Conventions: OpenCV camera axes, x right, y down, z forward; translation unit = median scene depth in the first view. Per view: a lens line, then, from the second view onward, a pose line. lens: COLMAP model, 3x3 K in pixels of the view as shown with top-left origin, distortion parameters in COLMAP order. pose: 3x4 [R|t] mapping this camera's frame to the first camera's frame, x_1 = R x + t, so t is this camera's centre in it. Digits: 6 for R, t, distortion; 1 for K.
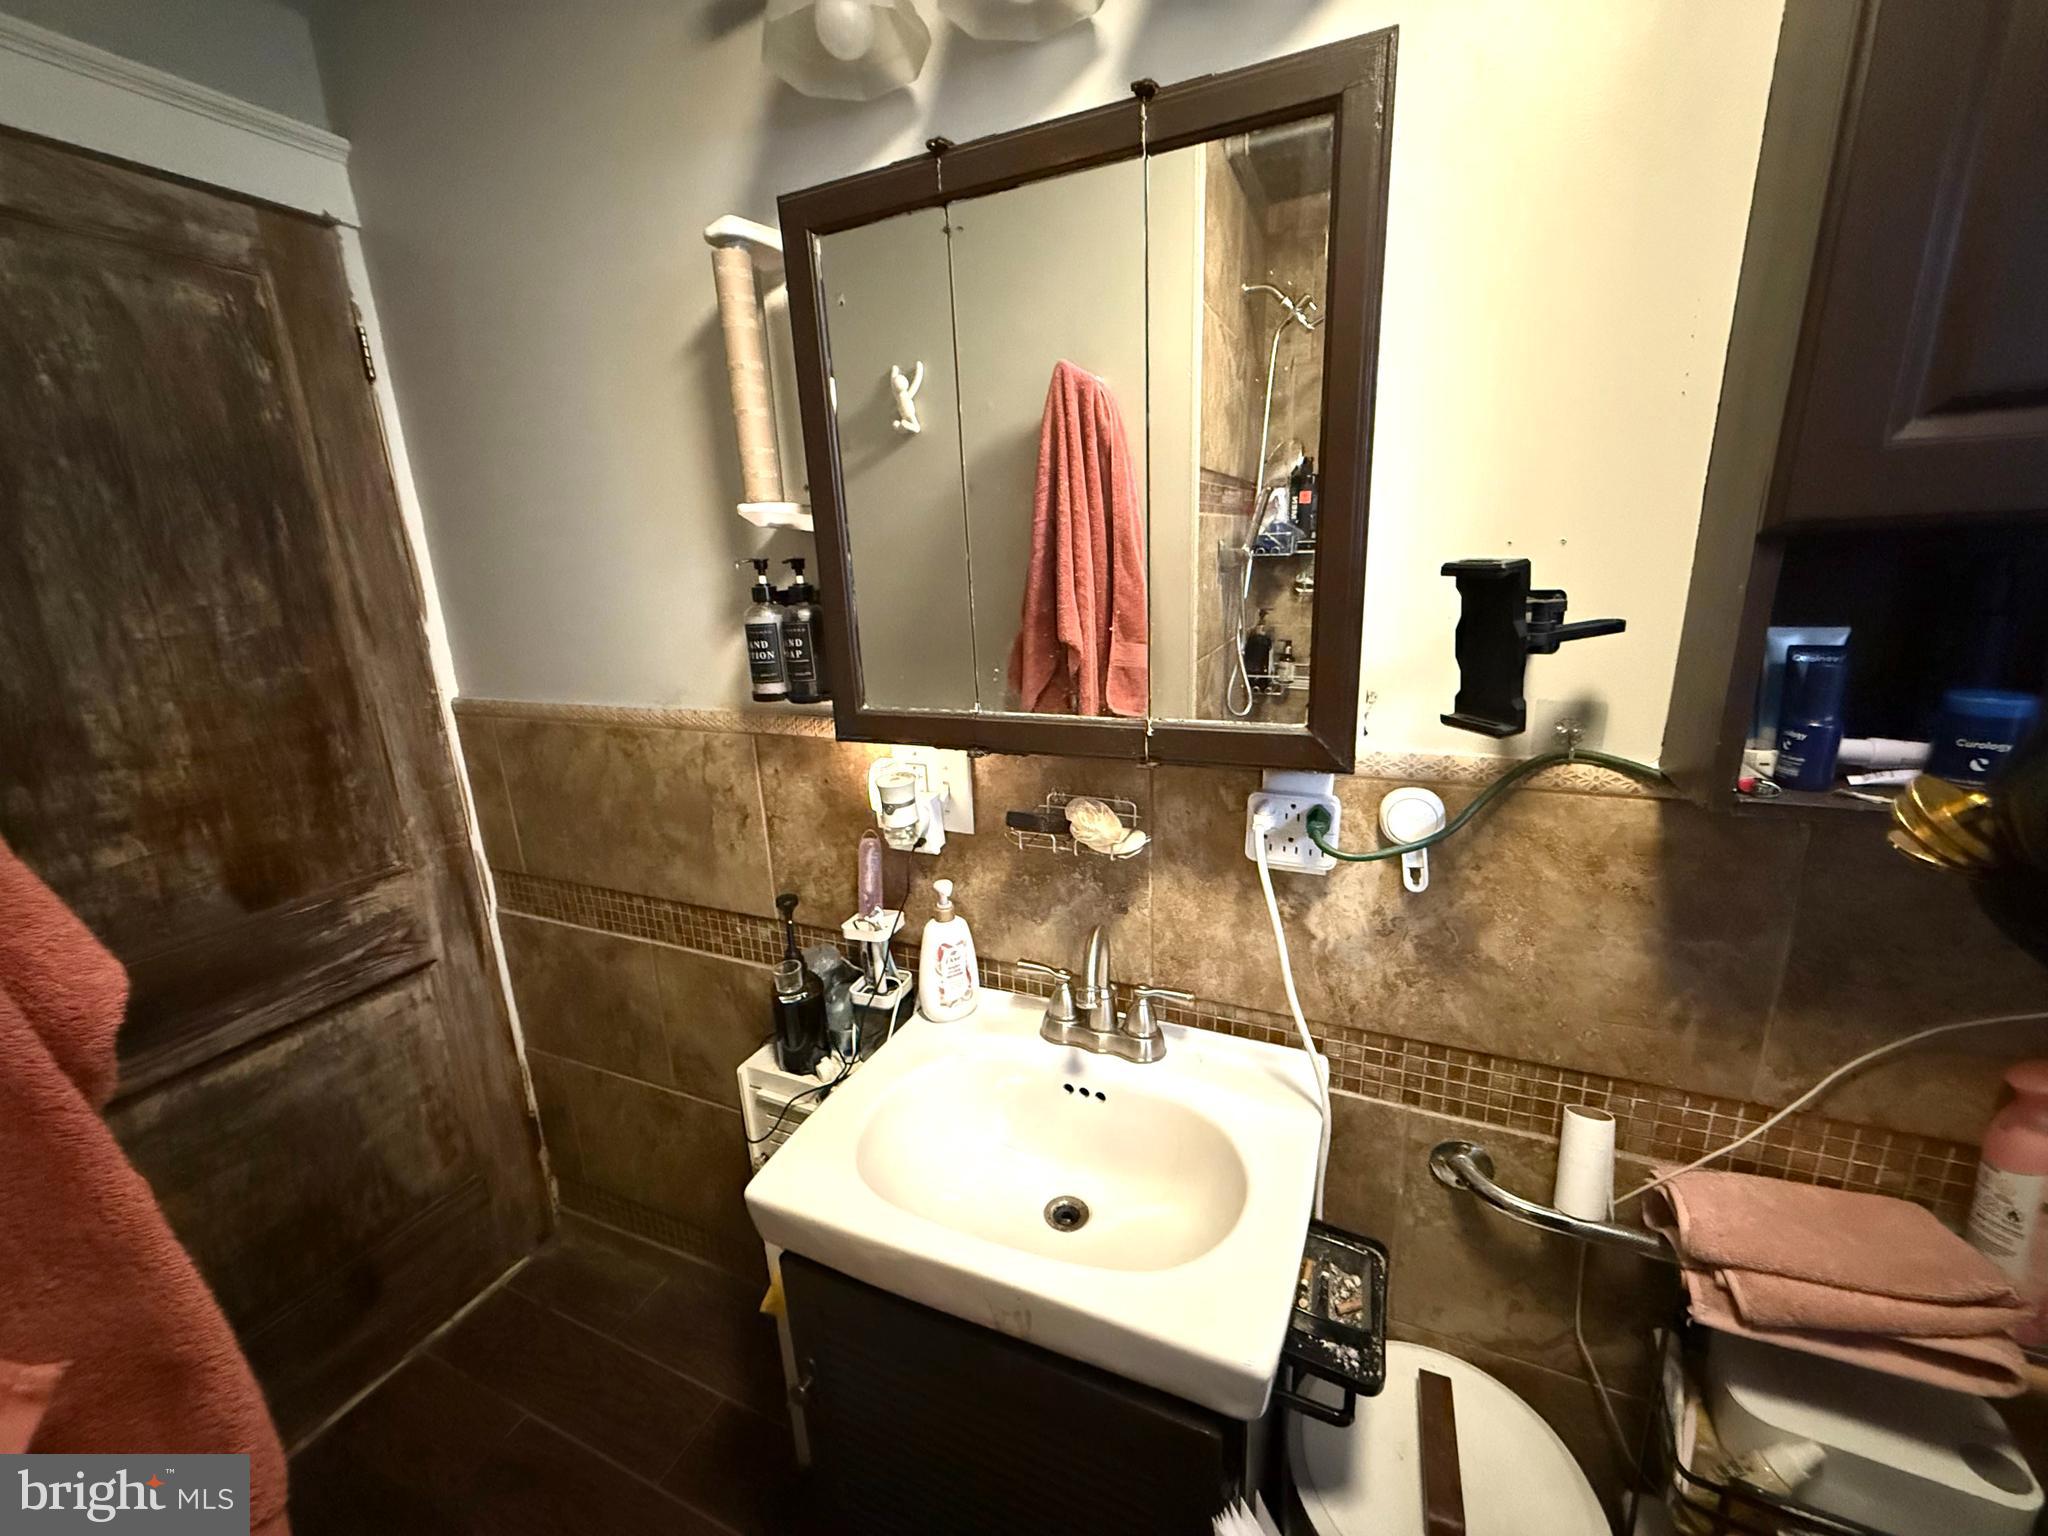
lens RADIAL K [[818.7, 0, 1020.3], [0, 818.7, 766.7], [0, 0, 1]] dist [0.004040, 0.000203]
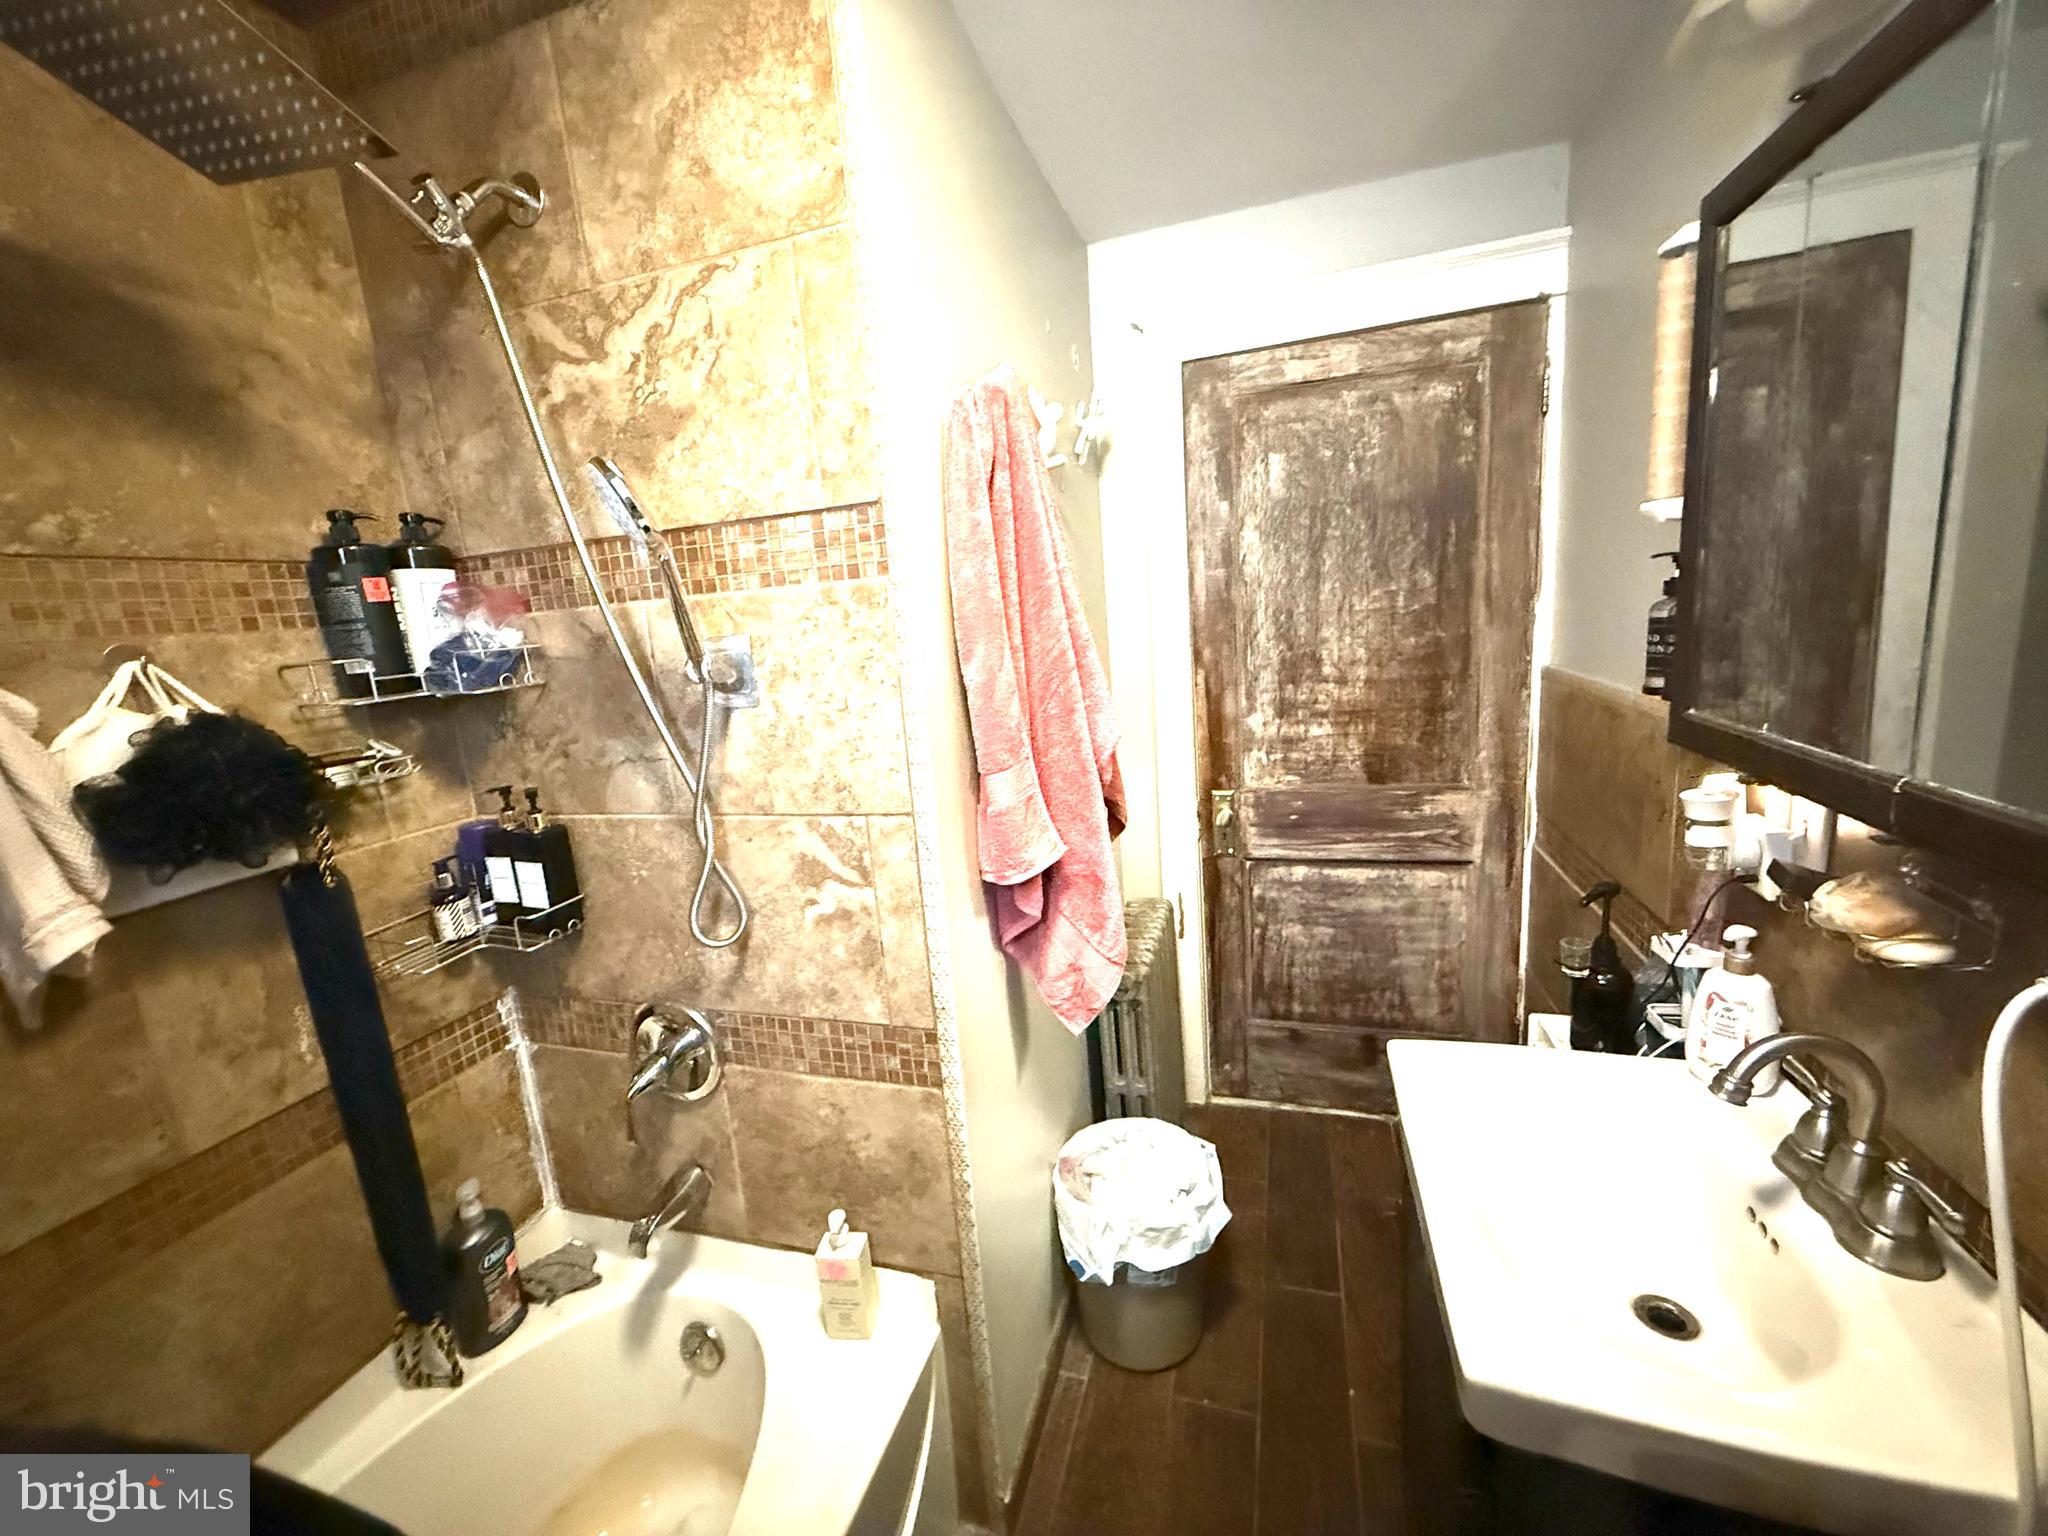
lens RADIAL K [[818.7, 0, 1019.1], [0, 818.7, 766.1], [0, 0, 1]] dist [0.004040, 0.000203]
pose [[0.121203, 0.220930, -0.967729, 0.497117], [-0.181072, 0.963480, 0.197282, -0.044372], [0.975973, 0.151317, 0.156781, 0.080866]]
